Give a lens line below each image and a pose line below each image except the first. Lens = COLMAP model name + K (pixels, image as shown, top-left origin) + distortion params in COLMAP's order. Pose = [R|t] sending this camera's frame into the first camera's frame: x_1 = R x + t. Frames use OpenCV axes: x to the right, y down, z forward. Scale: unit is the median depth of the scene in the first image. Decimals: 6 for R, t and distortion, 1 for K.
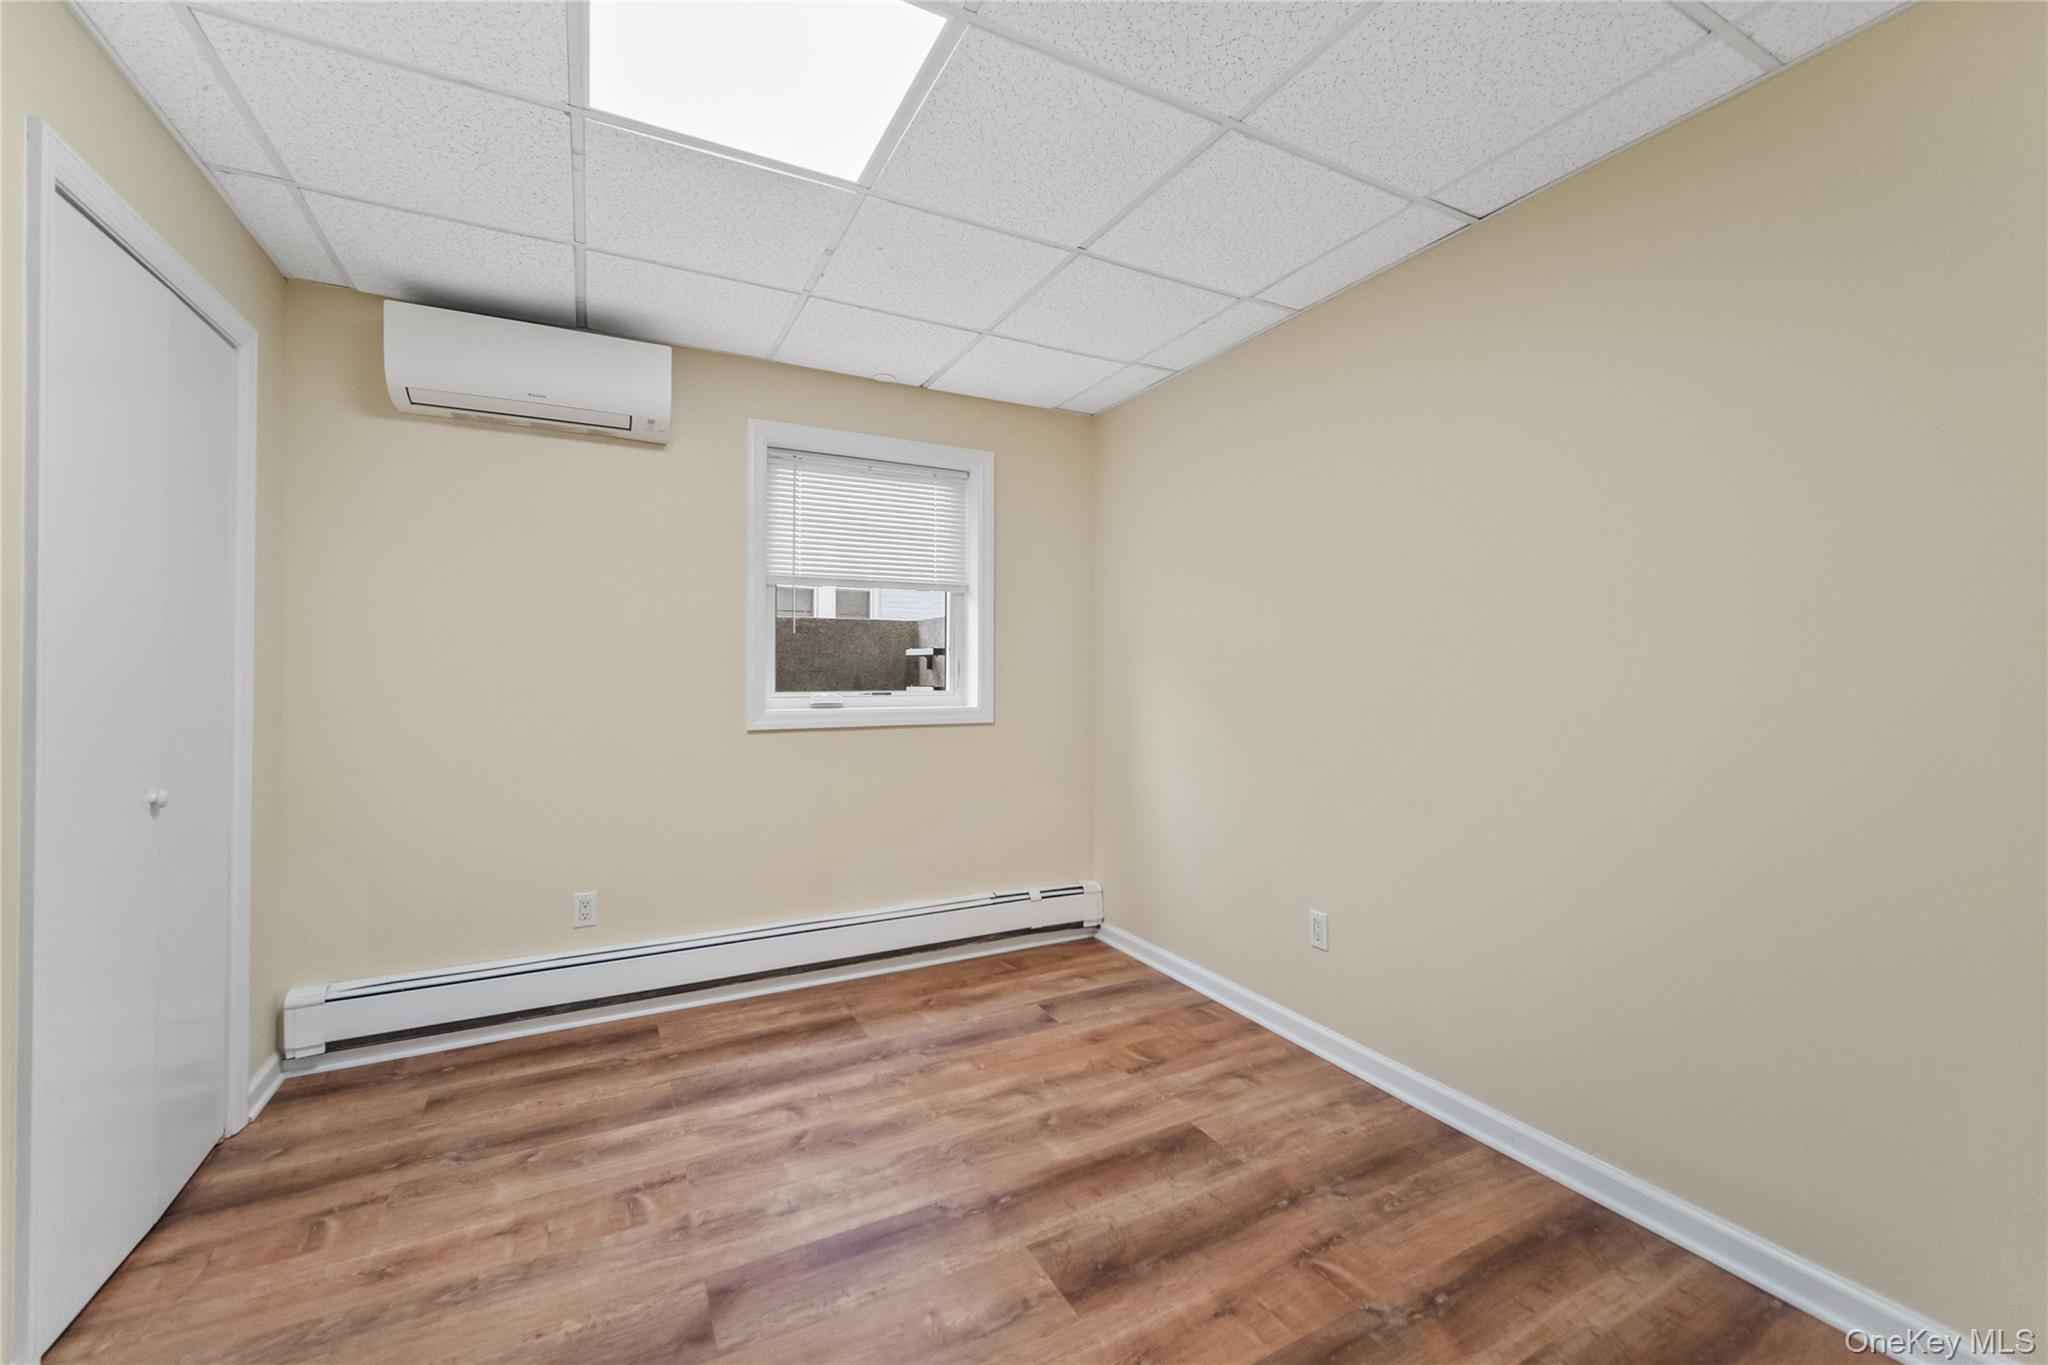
lens RADIAL K [[812.6, 0, 1024.0], [0, 812.6, 682.5], [0, 0, 1]] dist [-0.000095, -0.000310]
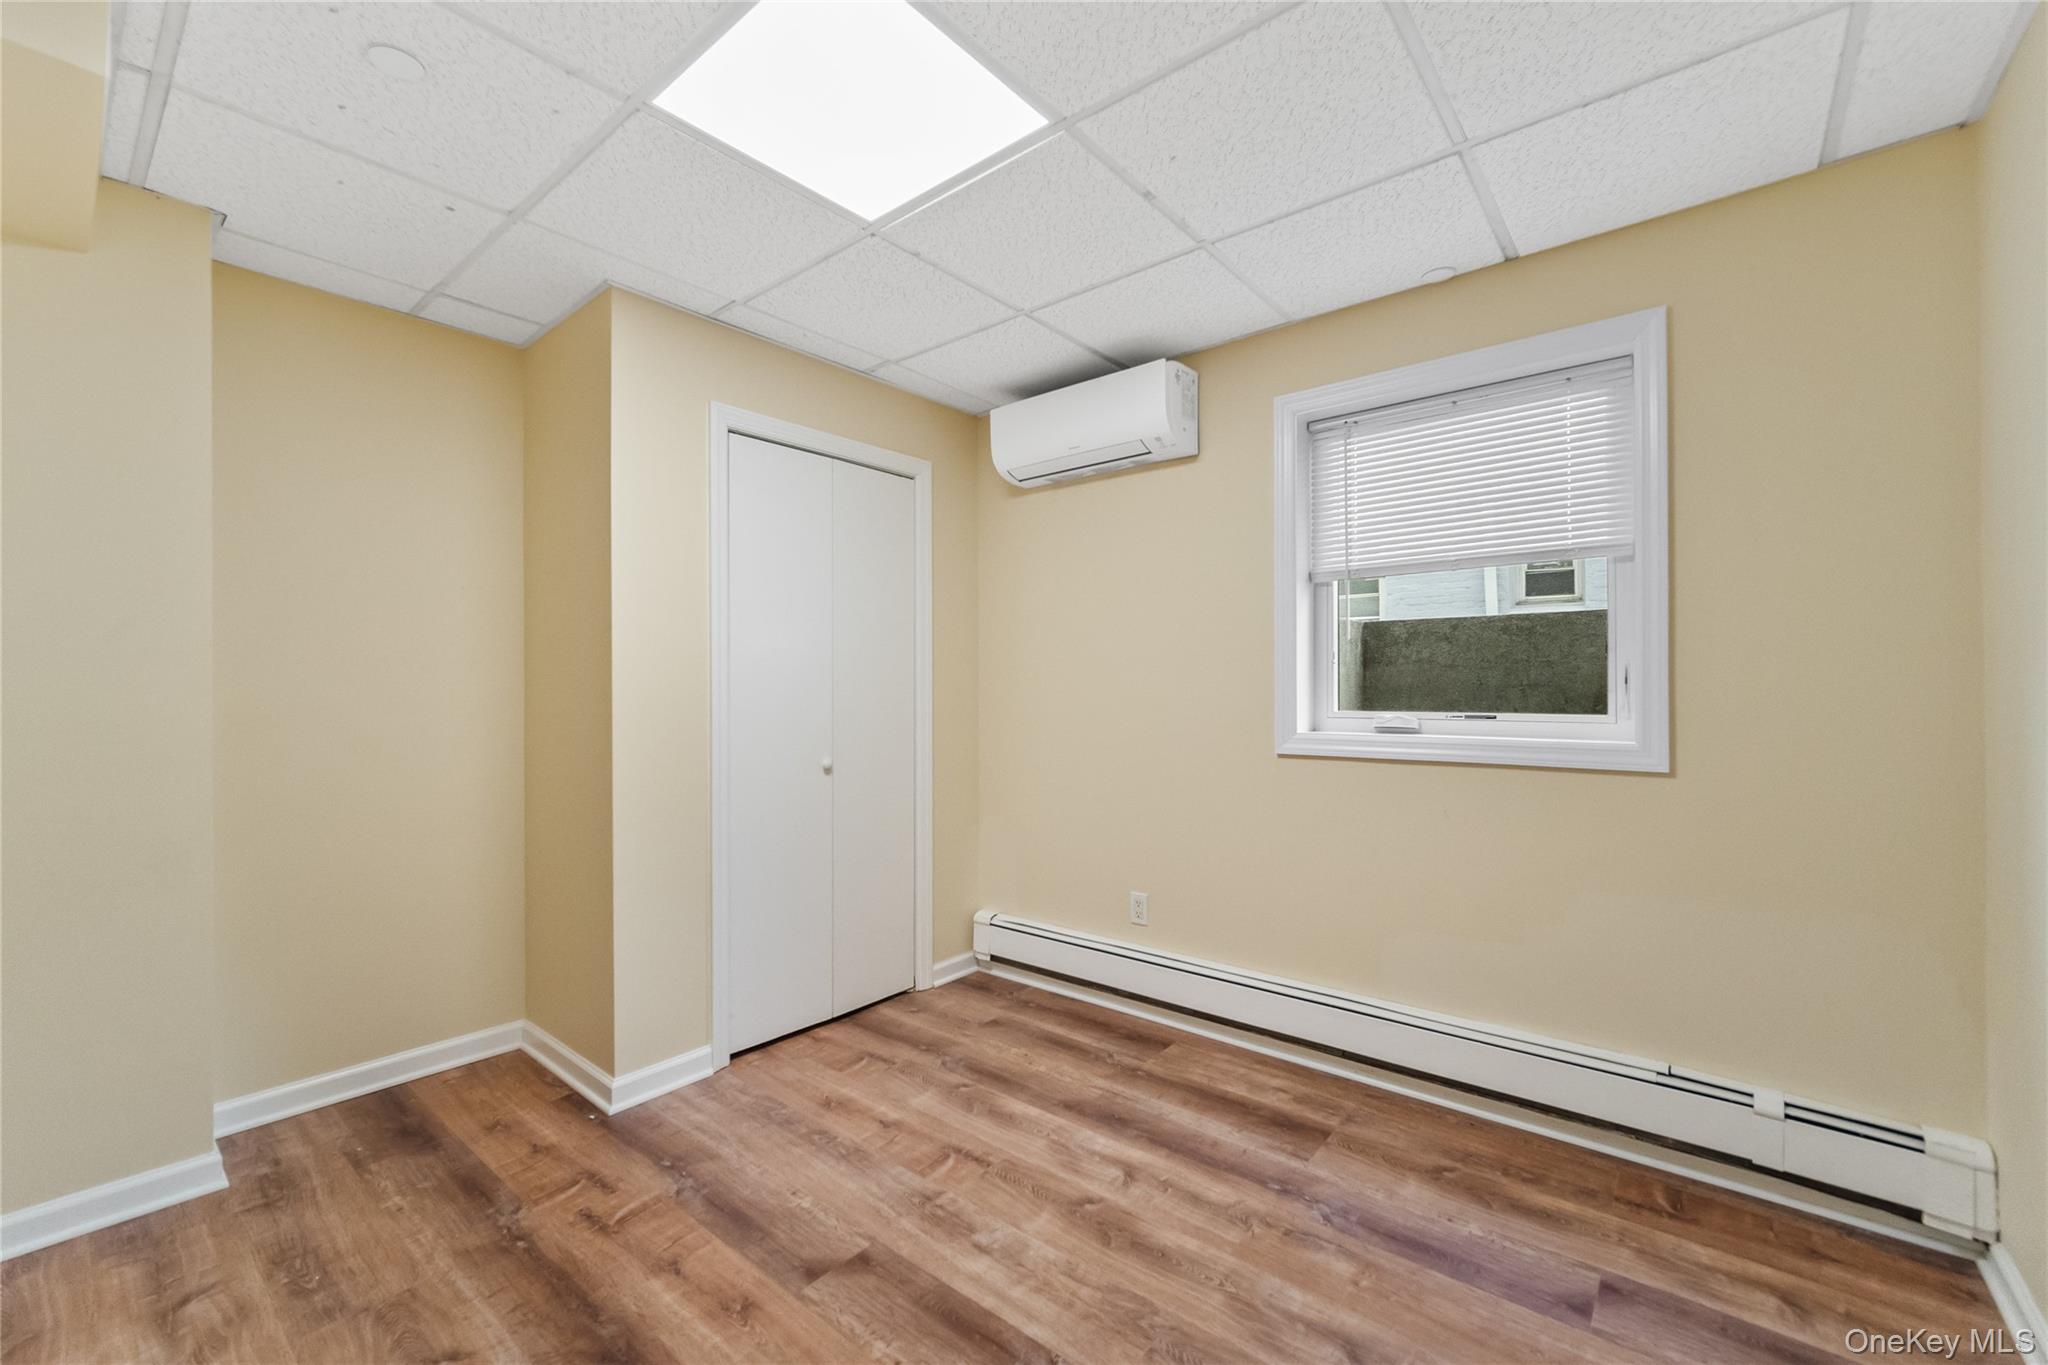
lens RADIAL K [[831.8, 0, 1017.3], [0, 831.8, 697.4], [0, 0, 1]] dist [0.000591, 0.000112]
pose [[0.387541, 0.009221, -0.921807, 0.451833], [-0.007893, 0.999947, 0.006685, -0.006761], [0.921819, 0.004685, 0.387593, 0.468325]]
